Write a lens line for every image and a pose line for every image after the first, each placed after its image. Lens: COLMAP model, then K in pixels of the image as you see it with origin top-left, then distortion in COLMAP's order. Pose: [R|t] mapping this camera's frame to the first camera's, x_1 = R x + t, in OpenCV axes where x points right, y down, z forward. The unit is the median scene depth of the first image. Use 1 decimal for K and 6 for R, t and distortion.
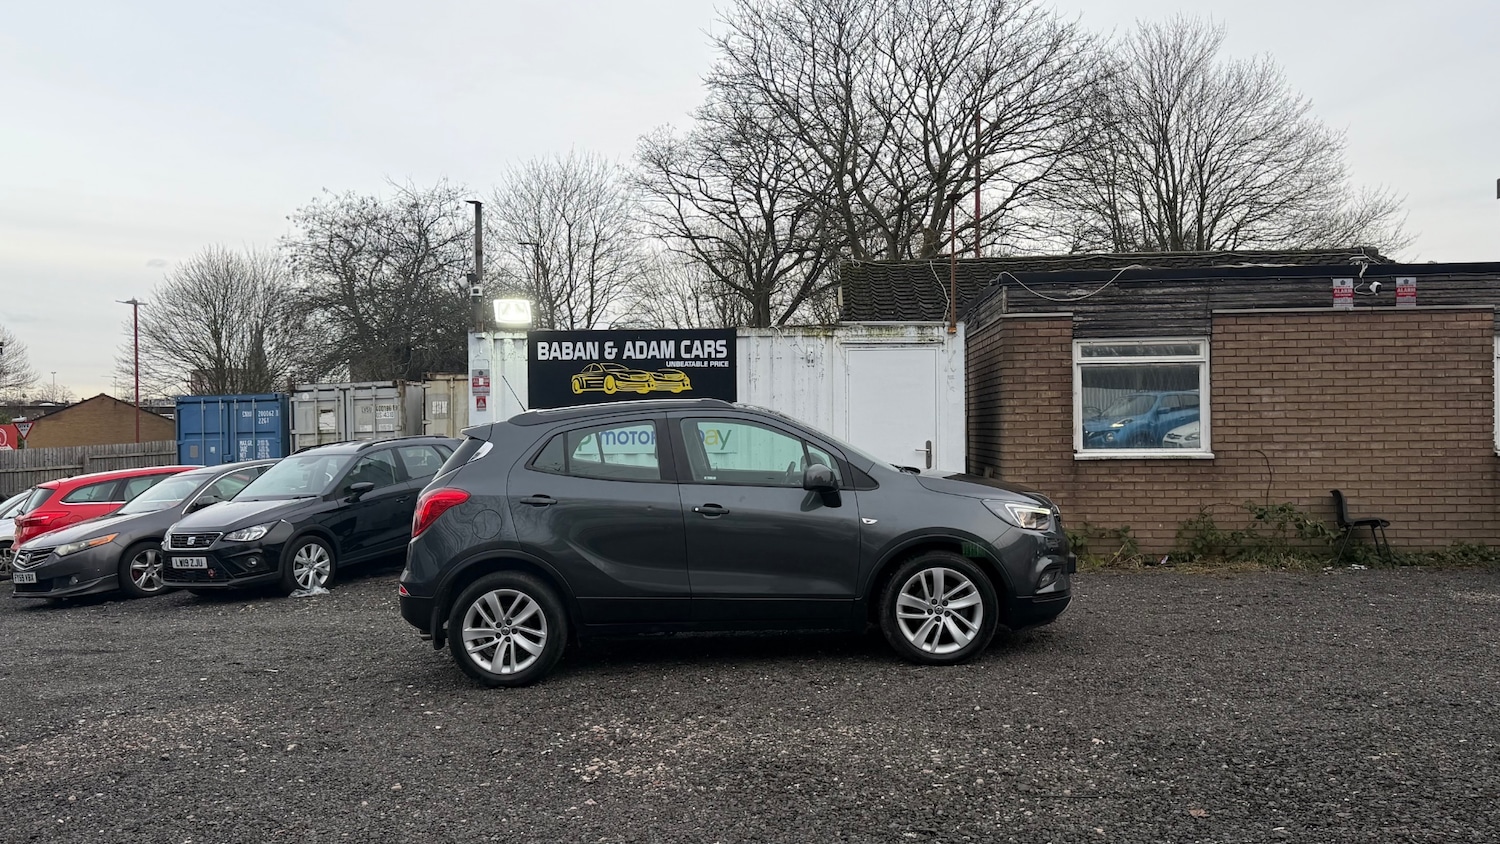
lens RADIAL K [[1211.6, 0, 745.3], [0, 1211.6, 427.0], [0, 0, 1]] dist [0.184047, -0.387595]
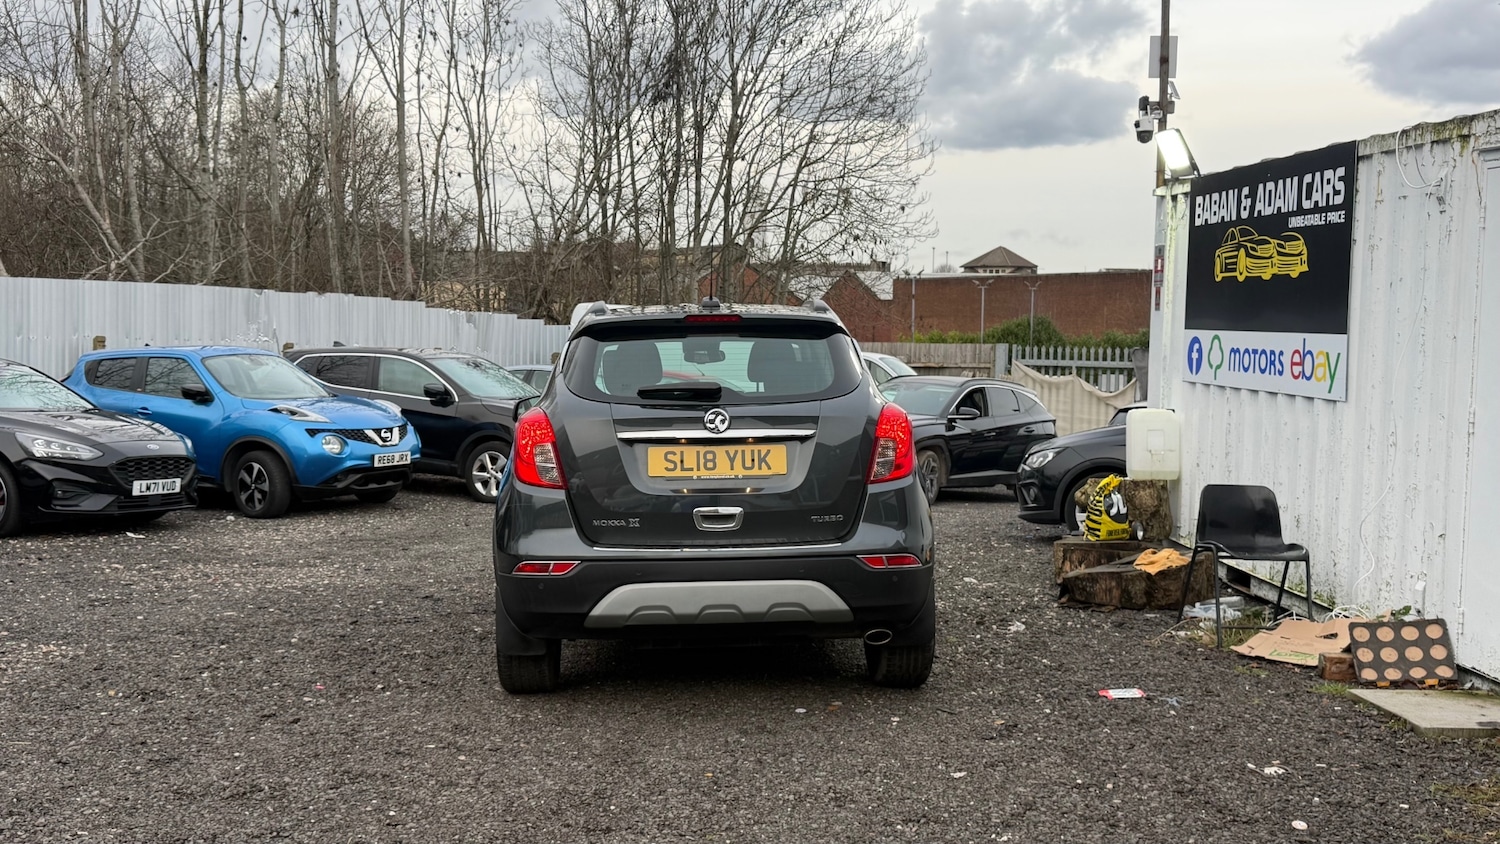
lens RADIAL K [[1471.2, 0, 749.9], [0, 1471.2, 439.0], [0, 0, 1]] dist [0.184021, -0.404978]
pose [[0.149353, 0.095270, -0.984184, 0.543463], [-0.014869, 0.995451, 0.094105, -0.016576], [0.988672, 0.000579, 0.150090, 0.677317]]
